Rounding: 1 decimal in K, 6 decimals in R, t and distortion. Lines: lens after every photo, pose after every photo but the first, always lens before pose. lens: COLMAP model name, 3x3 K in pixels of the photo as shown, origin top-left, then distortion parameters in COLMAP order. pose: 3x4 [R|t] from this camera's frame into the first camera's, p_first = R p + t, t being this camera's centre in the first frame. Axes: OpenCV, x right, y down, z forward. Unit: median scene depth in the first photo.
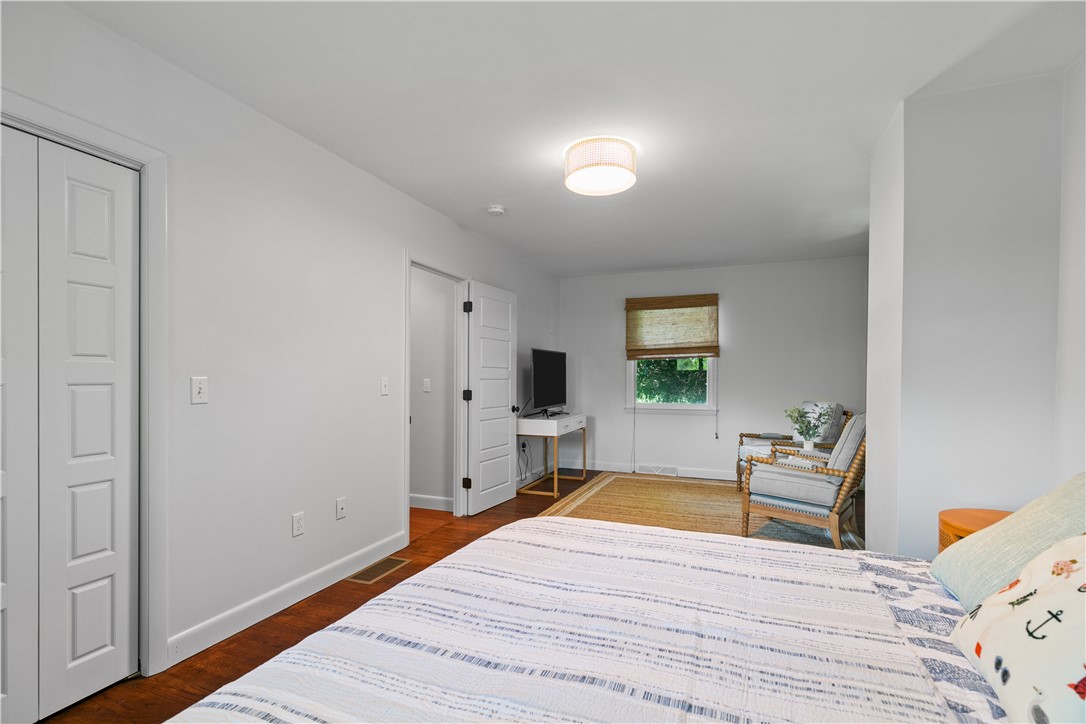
lens RADIAL K [[490.2, 0, 539.2], [0, 490.2, 371.4], [0, 0, 1]] dist [0.008459, 0.000188]
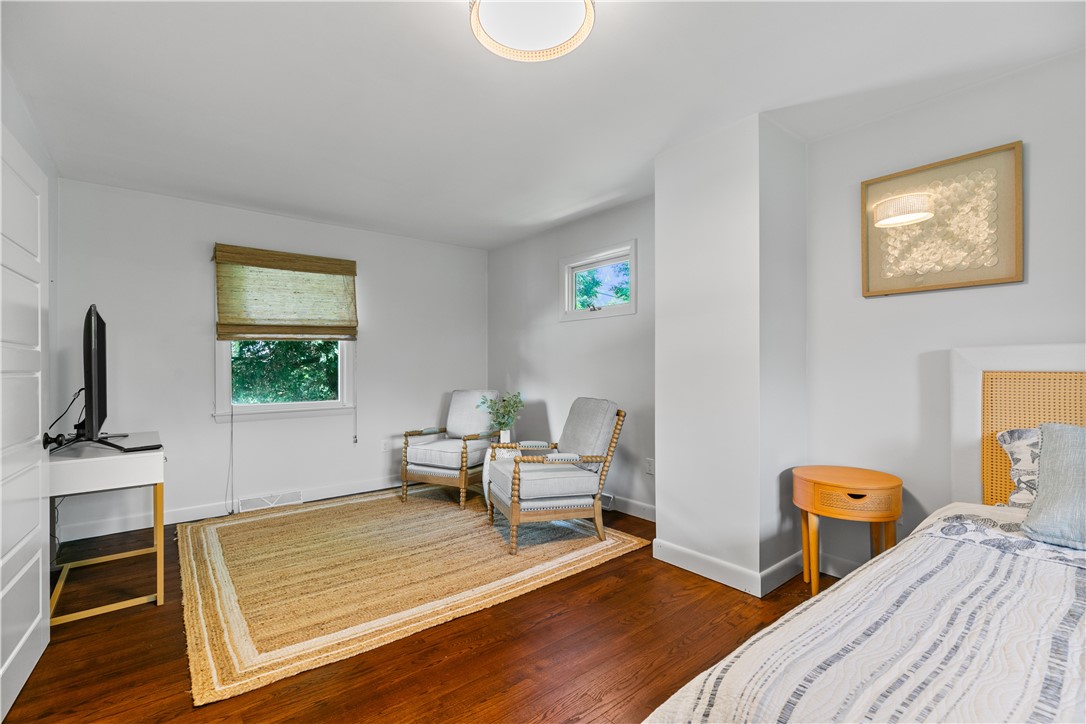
lens RADIAL K [[490.2, 0, 542.0], [0, 490.2, 360.3], [0, 0, 1]] dist [0.008459, 0.000188]
pose [[0.497334, 0.004349, 0.867548, -0.178761], [-0.002702, 0.999990, -0.003464, 0.004934], [-0.867555, -0.000621, 0.497341, 0.337543]]
